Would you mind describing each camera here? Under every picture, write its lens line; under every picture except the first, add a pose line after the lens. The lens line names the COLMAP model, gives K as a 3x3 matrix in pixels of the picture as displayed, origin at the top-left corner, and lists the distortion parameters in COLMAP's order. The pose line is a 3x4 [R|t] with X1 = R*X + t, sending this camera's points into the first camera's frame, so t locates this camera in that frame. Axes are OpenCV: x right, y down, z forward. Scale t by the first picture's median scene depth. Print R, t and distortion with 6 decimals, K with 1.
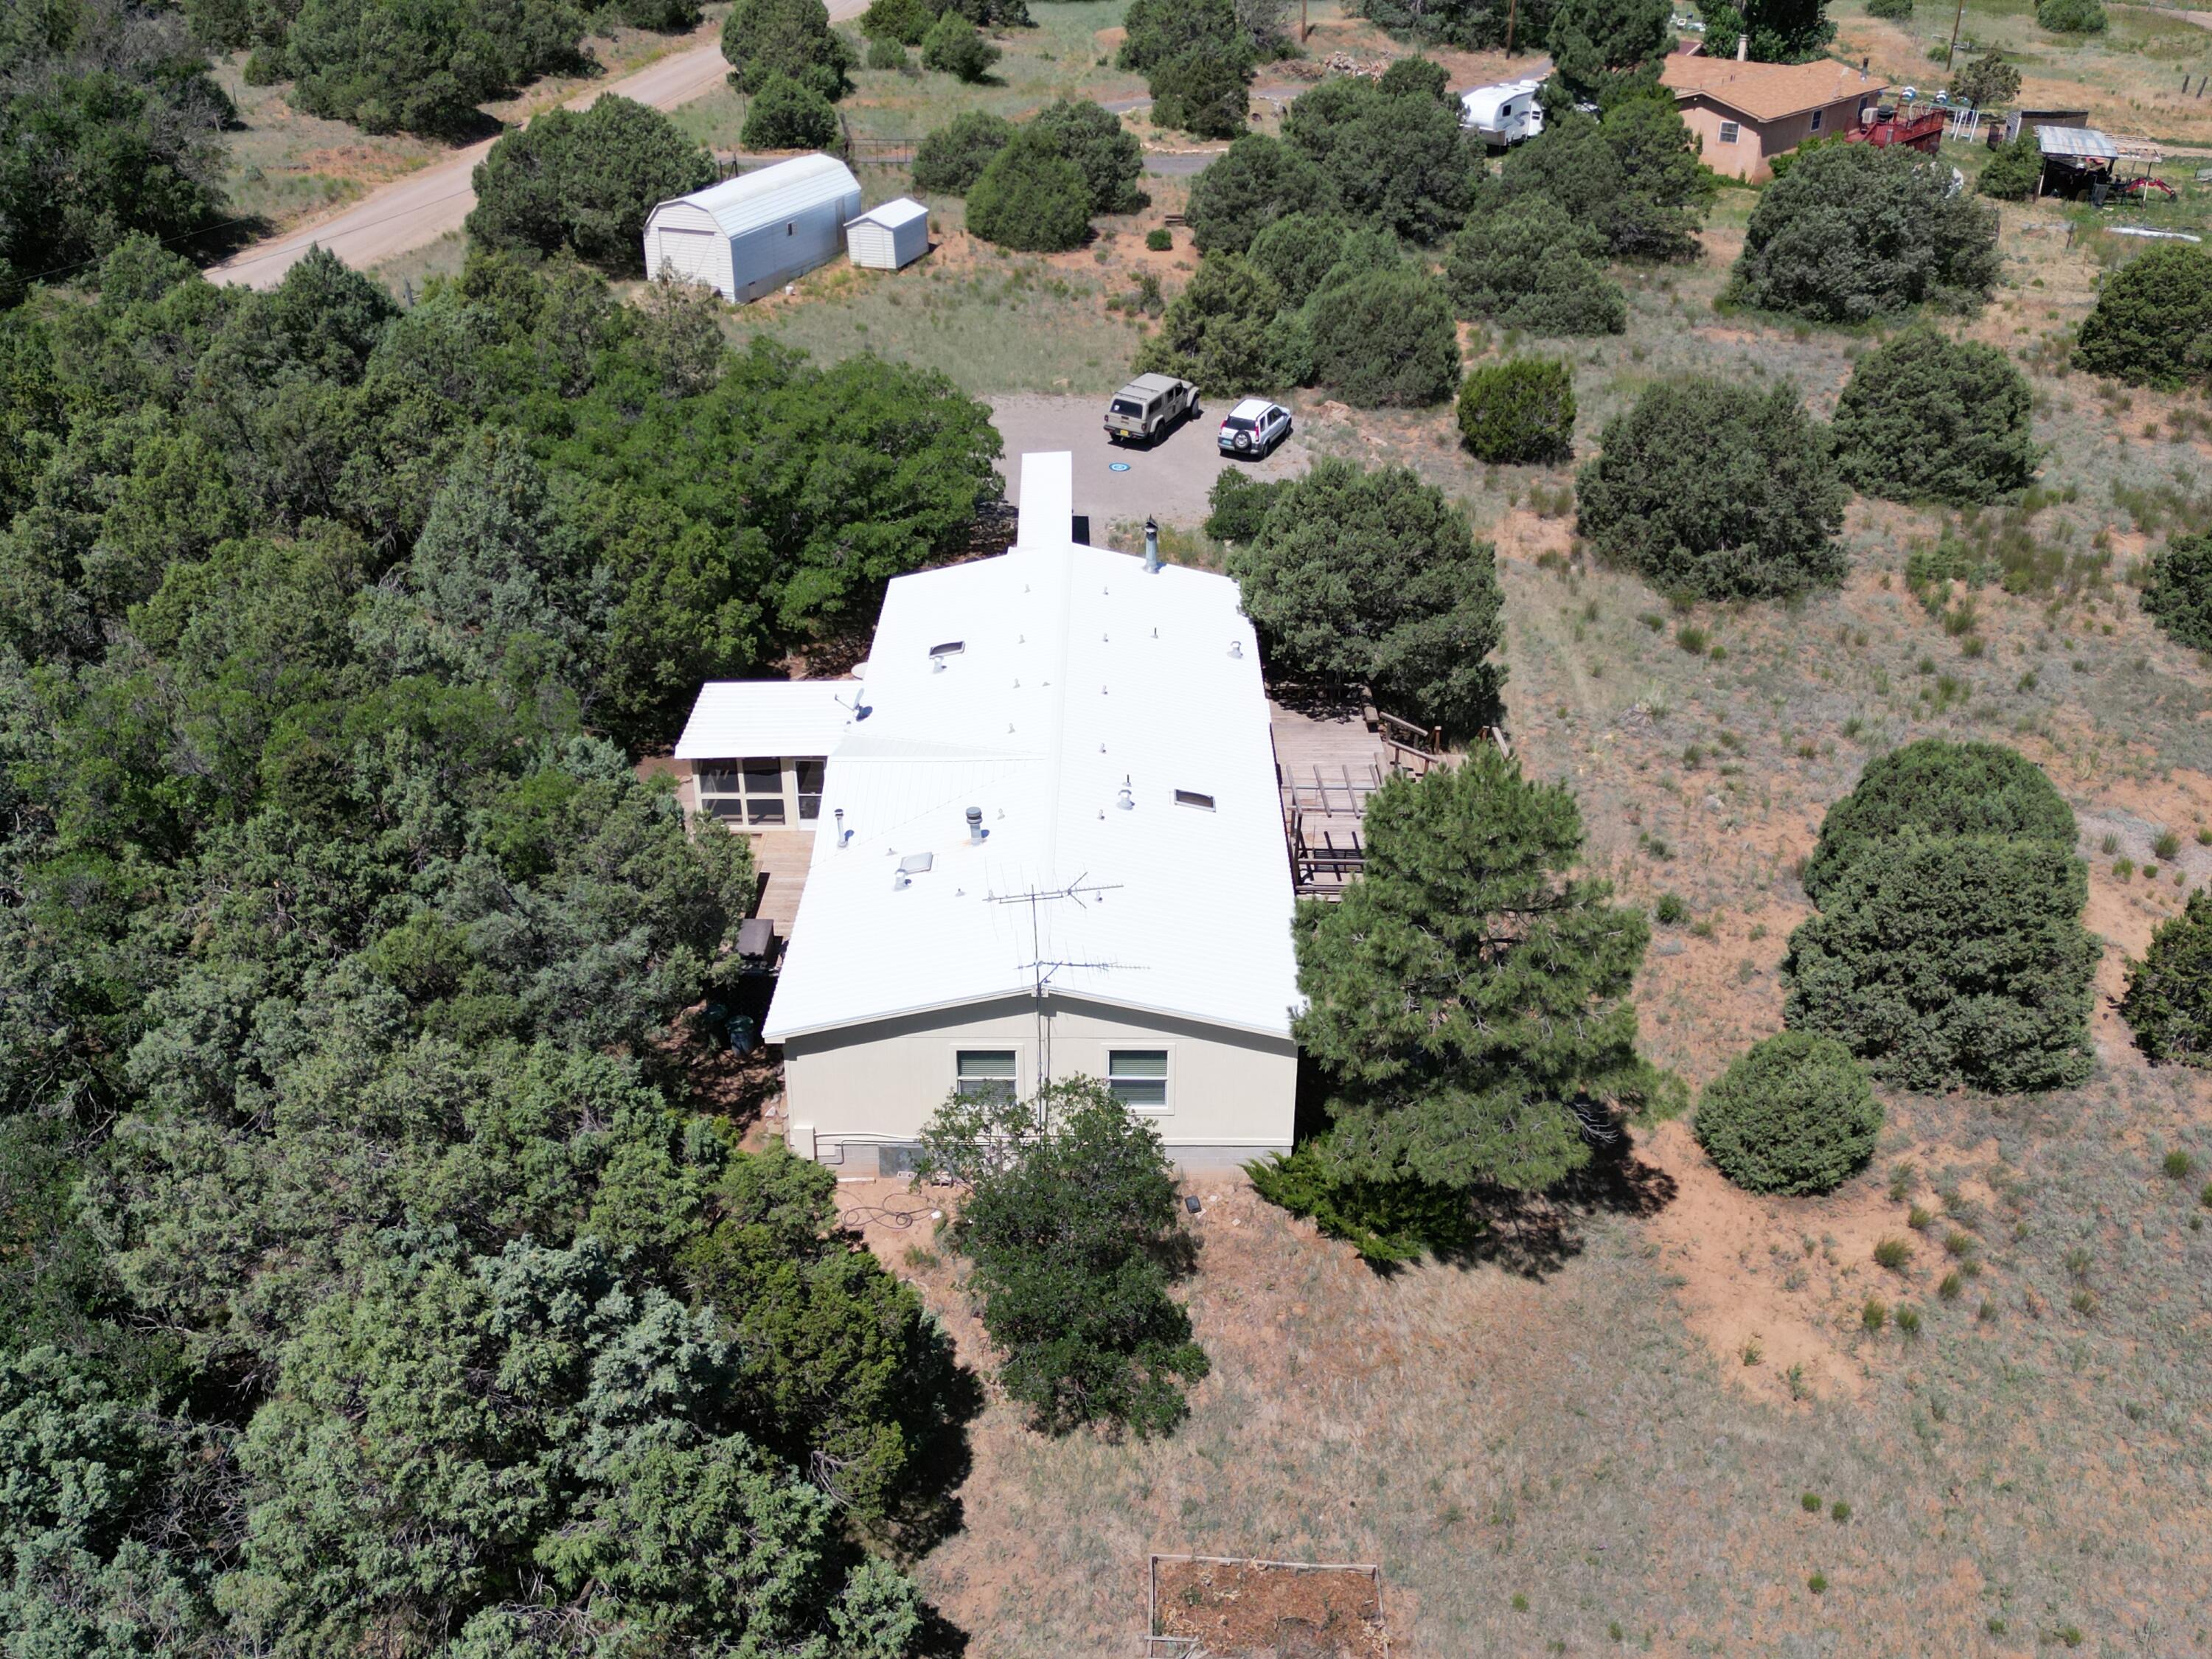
lens RADIAL K [[1954.4, 0, 1106.0], [0, 1954.4, 829.5], [0, 0, 1]] dist [0.106760, -0.142965]
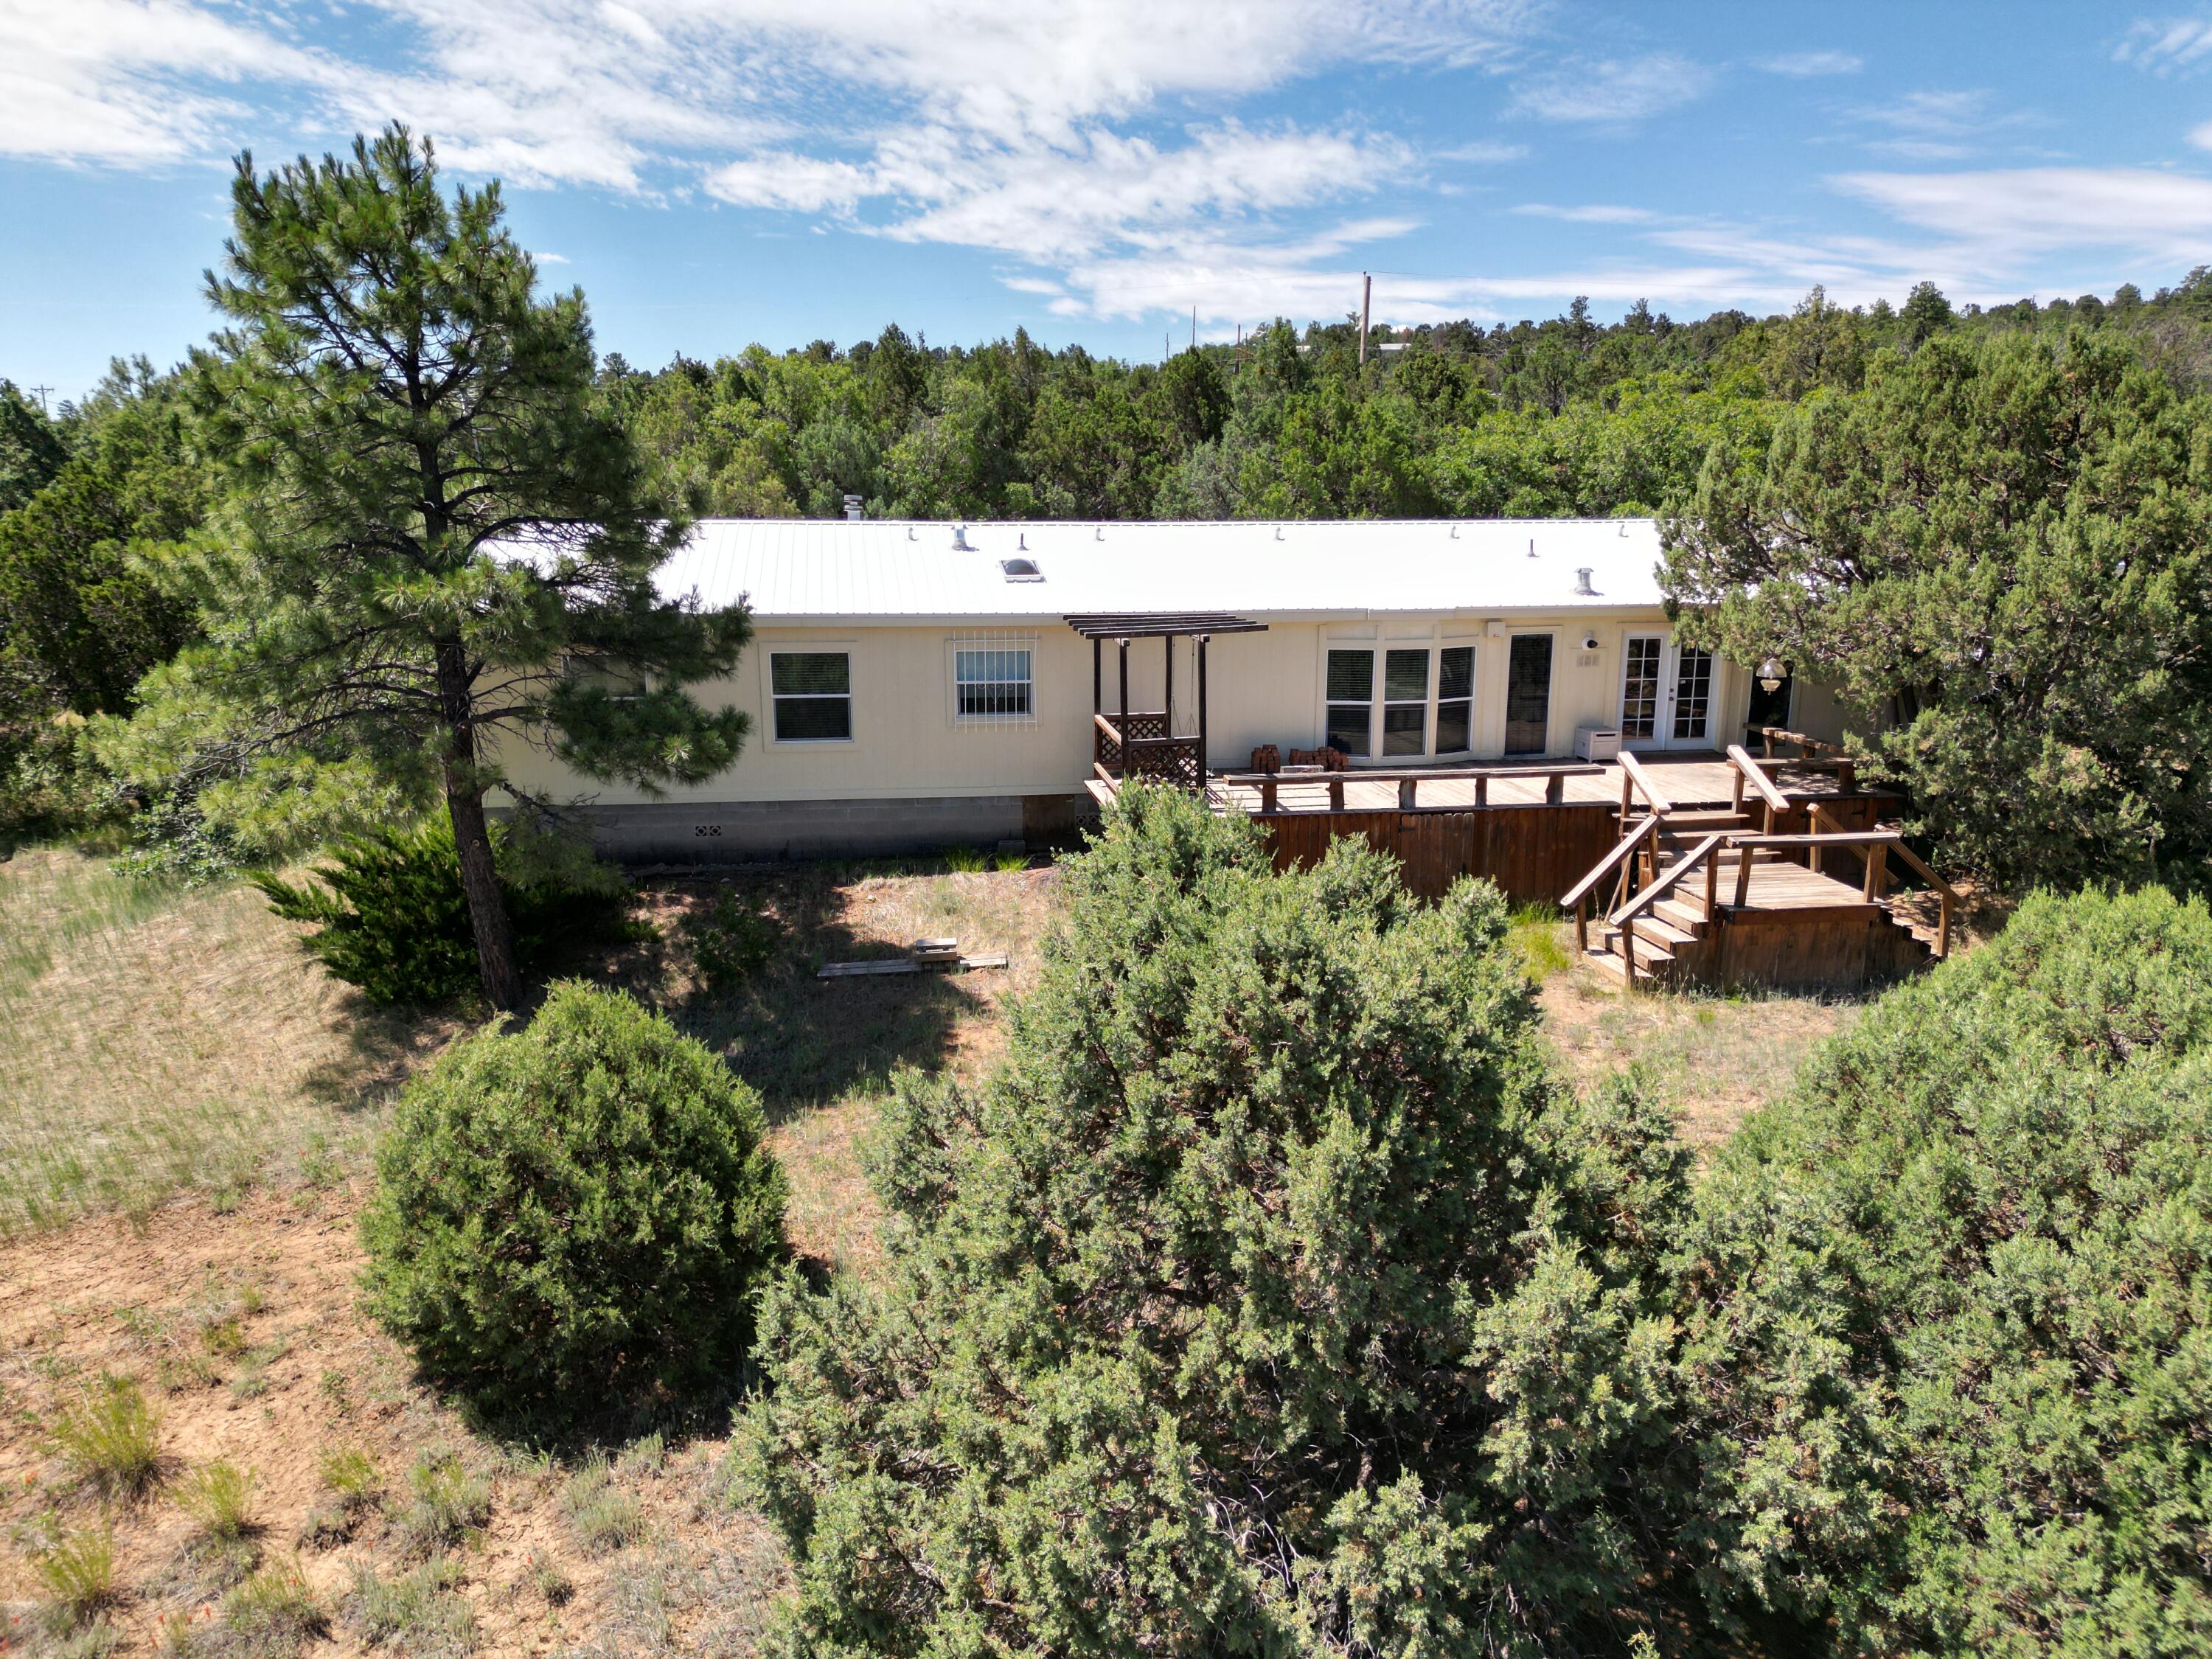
lens RADIAL K [[1545.7, 0, 1106.0], [0, 1545.7, 829.5], [0, 0, 1]] dist [0.085114, -0.090312]
pose [[0.177473, 0.212550, -0.960899, 0.394227], [-0.480198, 0.870977, 0.103969, -0.004342], [0.859019, 0.442970, 0.256641, 0.589460]]
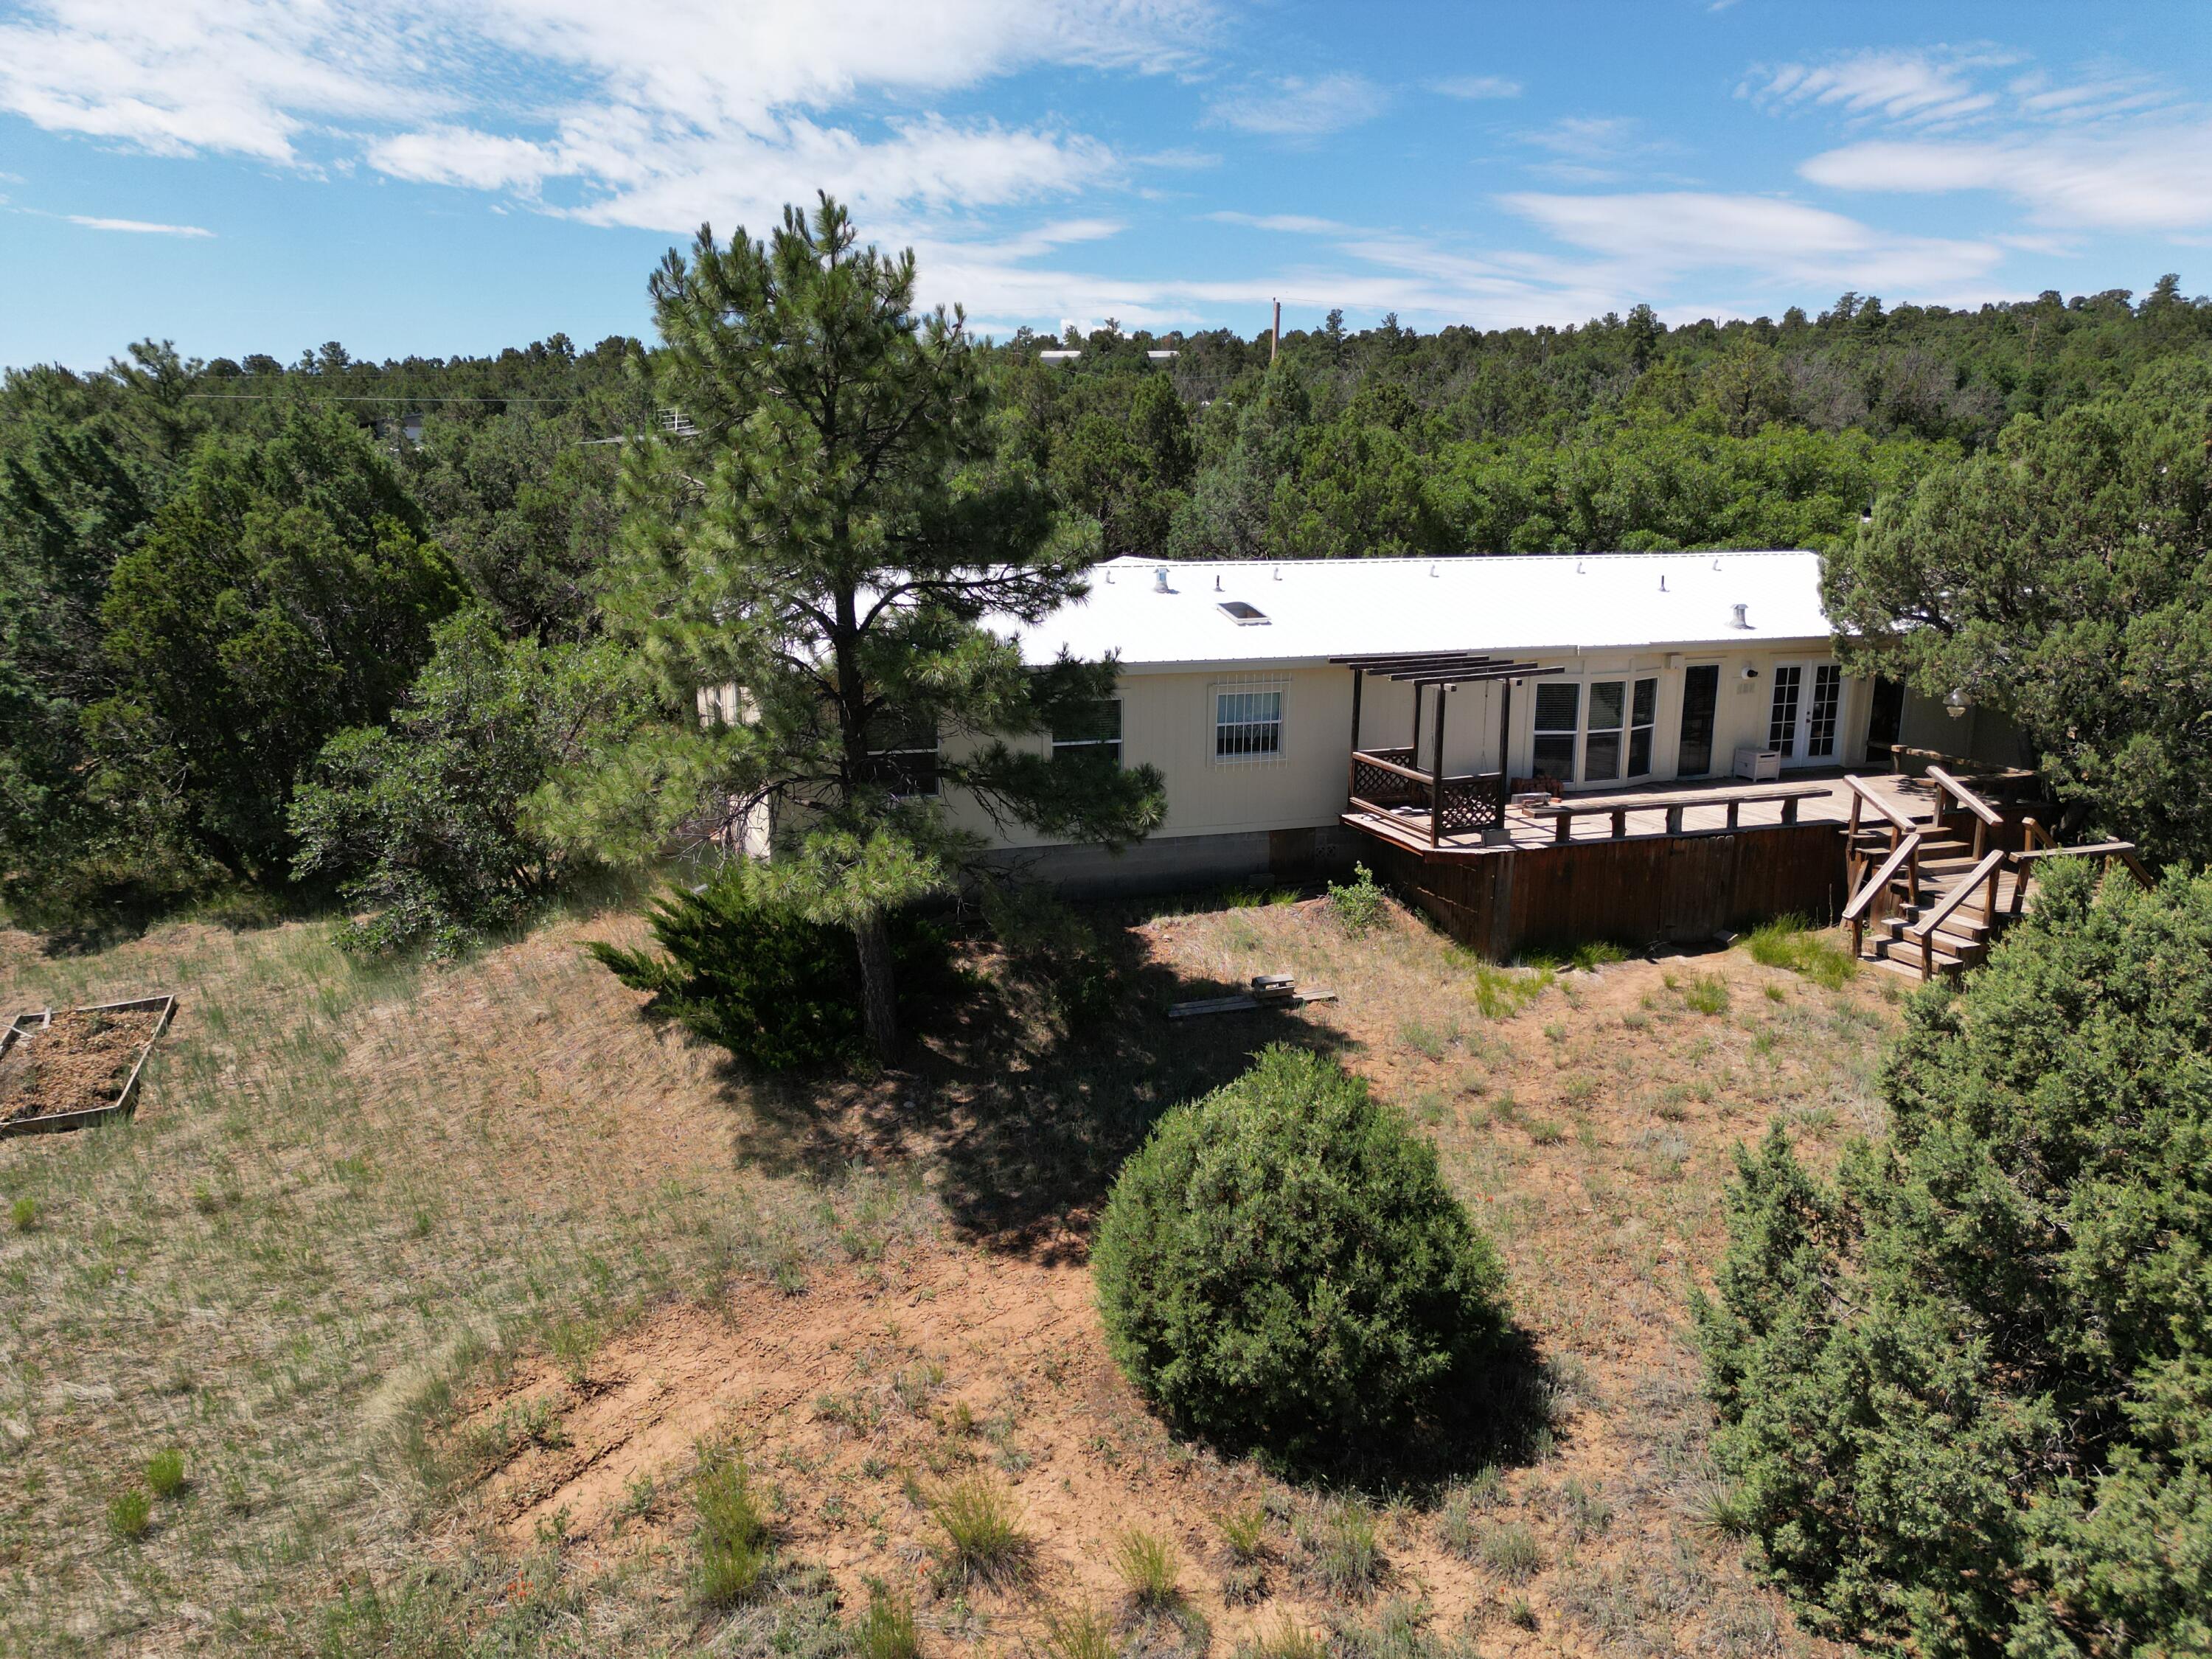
lens RADIAL K [[1545.7, 0, 1106.0], [0, 1545.7, 829.5], [0, 0, 1]] dist [0.085114, -0.090312]
pose [[0.348319, 0.204854, -0.914718, 0.373231], [-0.459730, 0.887741, 0.023750, 0.043137], [0.816898, 0.412250, 0.403394, 0.481183]]
